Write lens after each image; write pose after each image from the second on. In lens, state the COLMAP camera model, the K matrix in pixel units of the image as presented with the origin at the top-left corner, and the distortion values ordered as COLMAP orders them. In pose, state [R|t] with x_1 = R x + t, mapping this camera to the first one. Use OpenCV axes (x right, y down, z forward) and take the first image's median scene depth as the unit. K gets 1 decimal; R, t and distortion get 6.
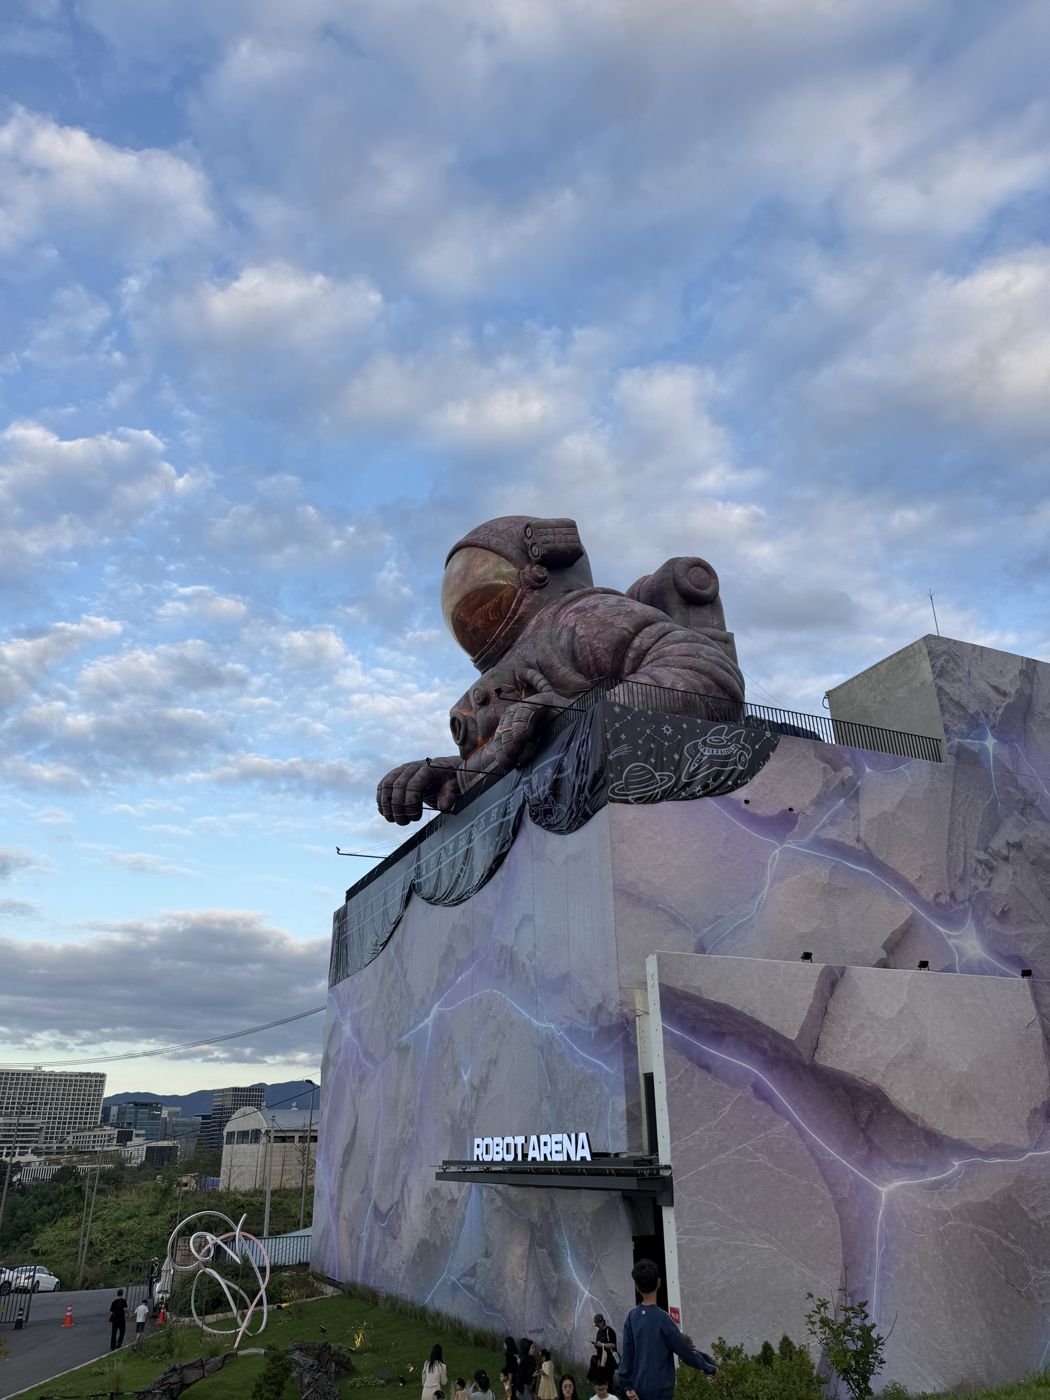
lens RADIAL K [[987.7, 0, 525.0], [0, 987.7, 700.0], [0, 0, 1]] dist [0.130836, -0.250853]
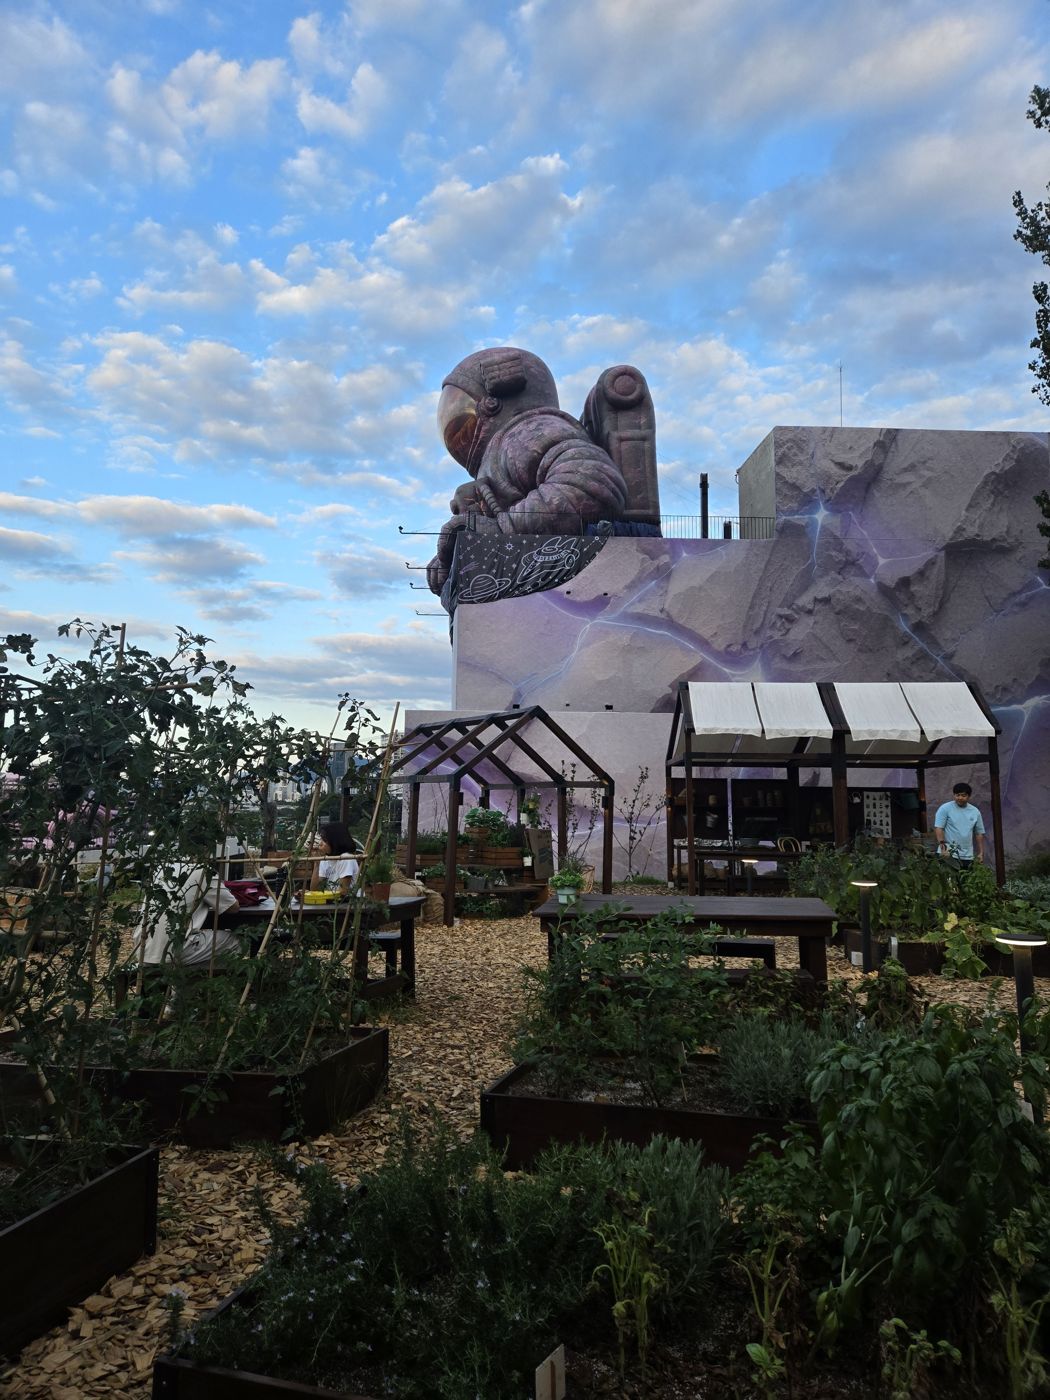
lens RADIAL K [[987.7, 0, 525.0], [0, 987.7, 700.0], [0, 0, 1]] dist [0.130836, -0.250853]
pose [[0.930108, -0.014847, -0.366987, 0.600047], [0.128081, 0.949571, 0.286198, -0.145629], [0.344231, -0.313199, 0.885105, -0.289574]]
